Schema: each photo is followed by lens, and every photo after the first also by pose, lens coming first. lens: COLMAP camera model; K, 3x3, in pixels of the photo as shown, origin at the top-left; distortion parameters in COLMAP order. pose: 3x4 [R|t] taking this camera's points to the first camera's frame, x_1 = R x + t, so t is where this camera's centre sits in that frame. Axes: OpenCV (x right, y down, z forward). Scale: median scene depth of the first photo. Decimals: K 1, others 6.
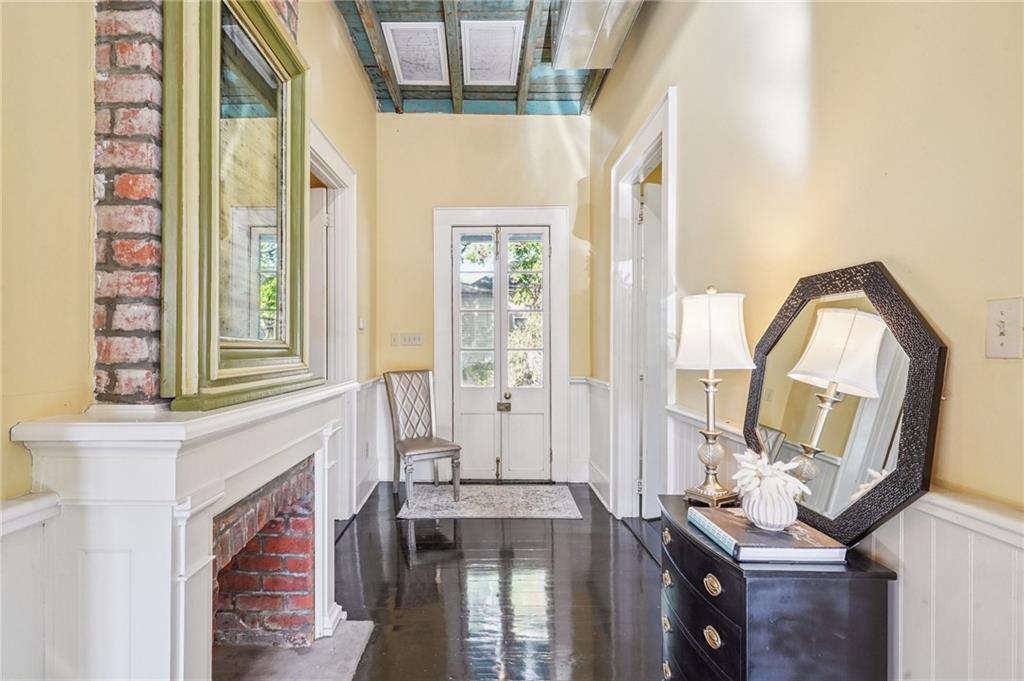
lens RADIAL K [[503.2, 0, 507.2], [0, 503.2, 348.7], [0, 0, 1]] dist [0.008926, -0.001005]
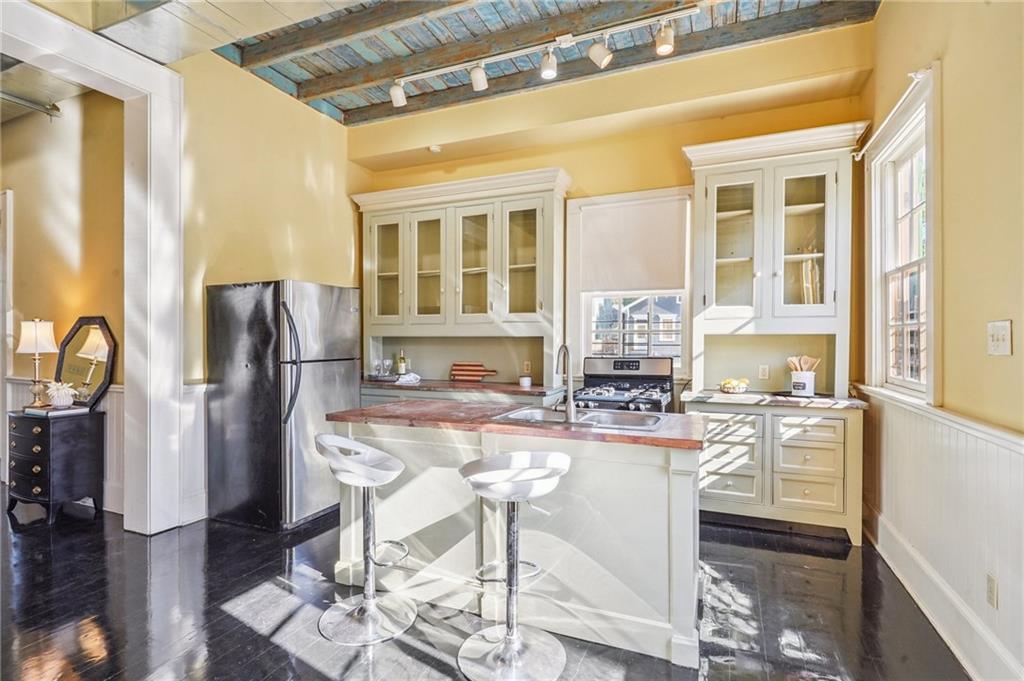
lens RADIAL K [[503.0, 0, 510.6], [0, 503.0, 345.6], [0, 0, 1]] dist [0.009180, -0.000517]
pose [[0.436187, -0.001815, 0.899854, -0.925645], [-0.005431, 0.999974, 0.004650, -0.020836], [-0.899840, -0.006915, 0.436166, -2.468294]]
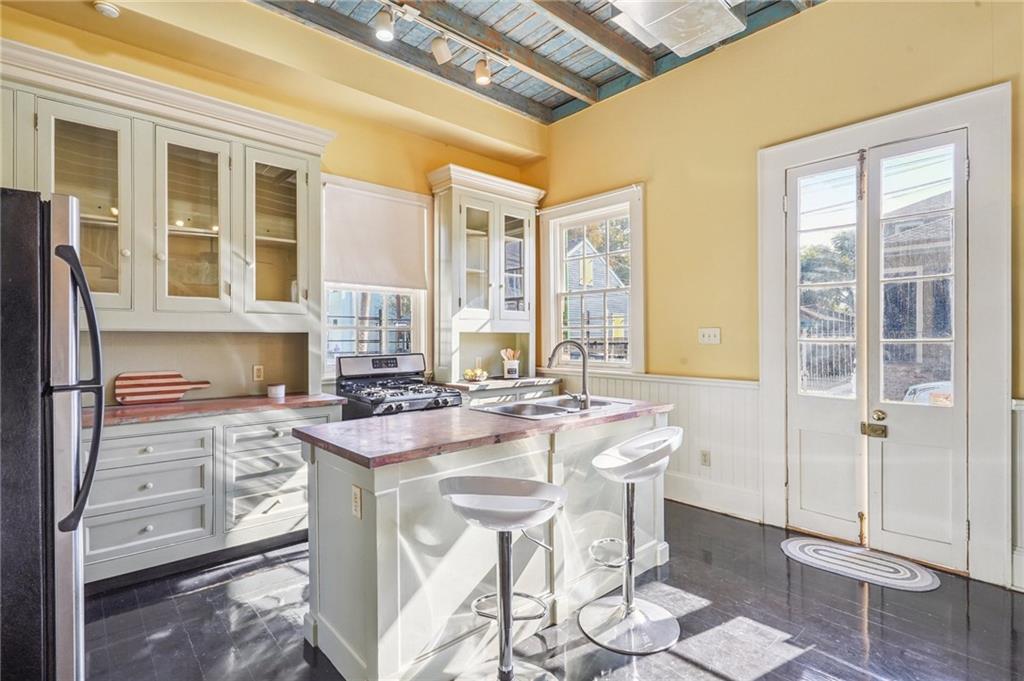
lens RADIAL K [[498.8, 0, 508.4], [0, 498.8, 337.8], [0, 0, 1]] dist [0.004318, -0.000116]
pose [[-0.631607, 0.008103, 0.775246, -0.589444], [0.004497, 0.999967, -0.006787, -0.015619], [-0.775275, -0.000800, -0.631623, -0.415149]]
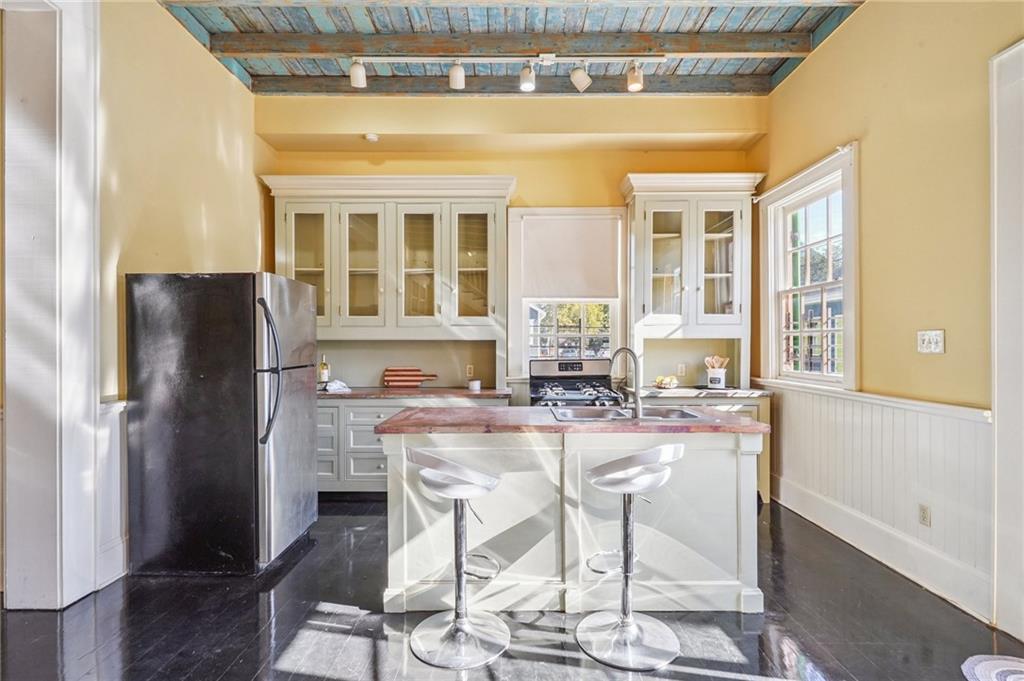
lens RADIAL K [[503.2, 0, 507.2], [0, 503.2, 348.7], [0, 0, 1]] dist [0.008926, -0.001005]
pose [[0.052381, -0.003111, 0.998622, -1.210322], [-0.000705, 0.999995, 0.003152, -0.018705], [-0.998627, -0.000869, 0.052378, -1.493781]]
